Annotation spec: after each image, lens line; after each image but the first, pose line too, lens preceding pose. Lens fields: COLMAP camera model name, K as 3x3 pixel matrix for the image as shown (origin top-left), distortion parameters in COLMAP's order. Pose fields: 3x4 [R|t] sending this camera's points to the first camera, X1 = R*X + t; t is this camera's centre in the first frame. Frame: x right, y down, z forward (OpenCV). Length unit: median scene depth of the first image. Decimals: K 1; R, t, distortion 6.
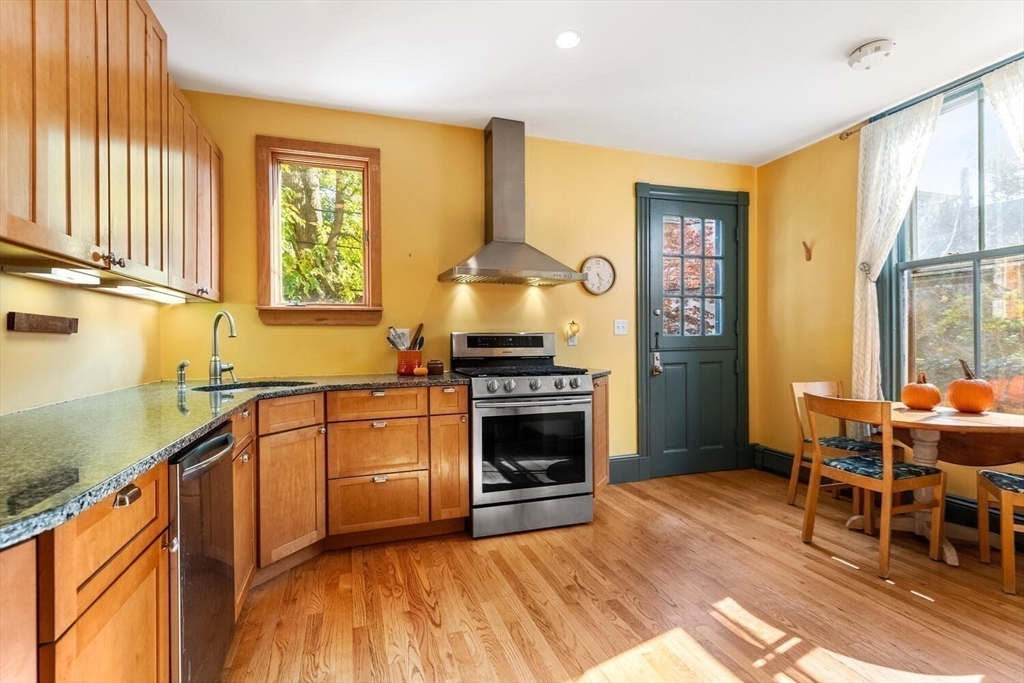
lens RADIAL K [[470.0, 0, 511.0], [0, 470.0, 340.7], [0, 0, 1]] dist [0.005823, -0.001213]
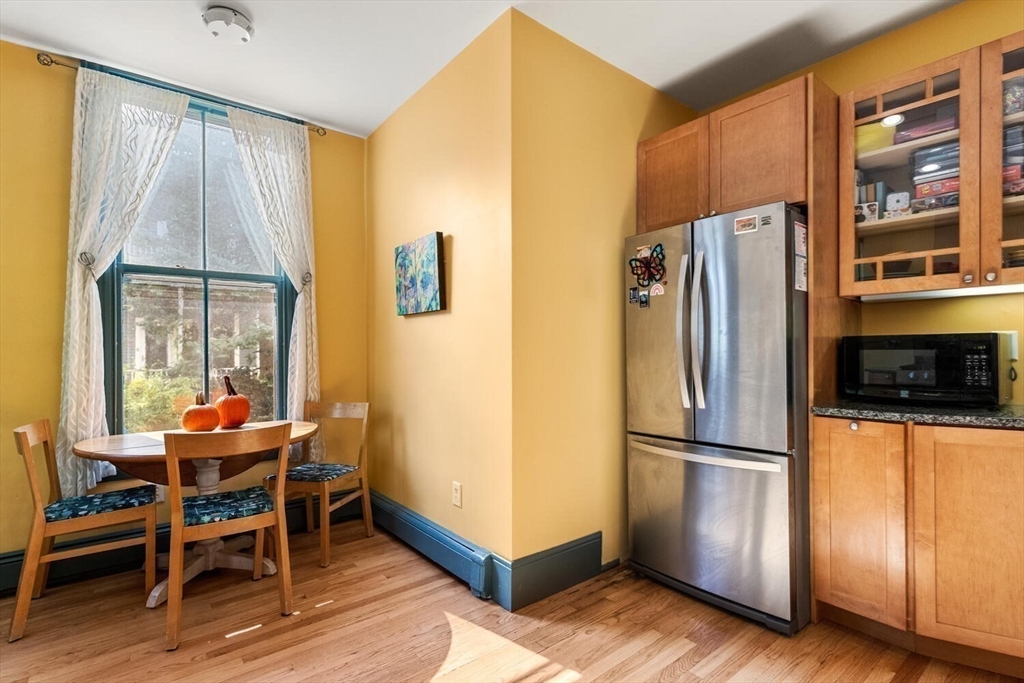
lens RADIAL K [[470.0, 0, 508.9], [0, 470.0, 350.2], [0, 0, 1]] dist [0.005823, -0.001213]
pose [[-0.323984, 0.010401, 0.946005, -0.167471], [0.005729, 0.999943, -0.009032, -0.003441], [-0.946045, 0.002493, -0.324025, 0.640390]]
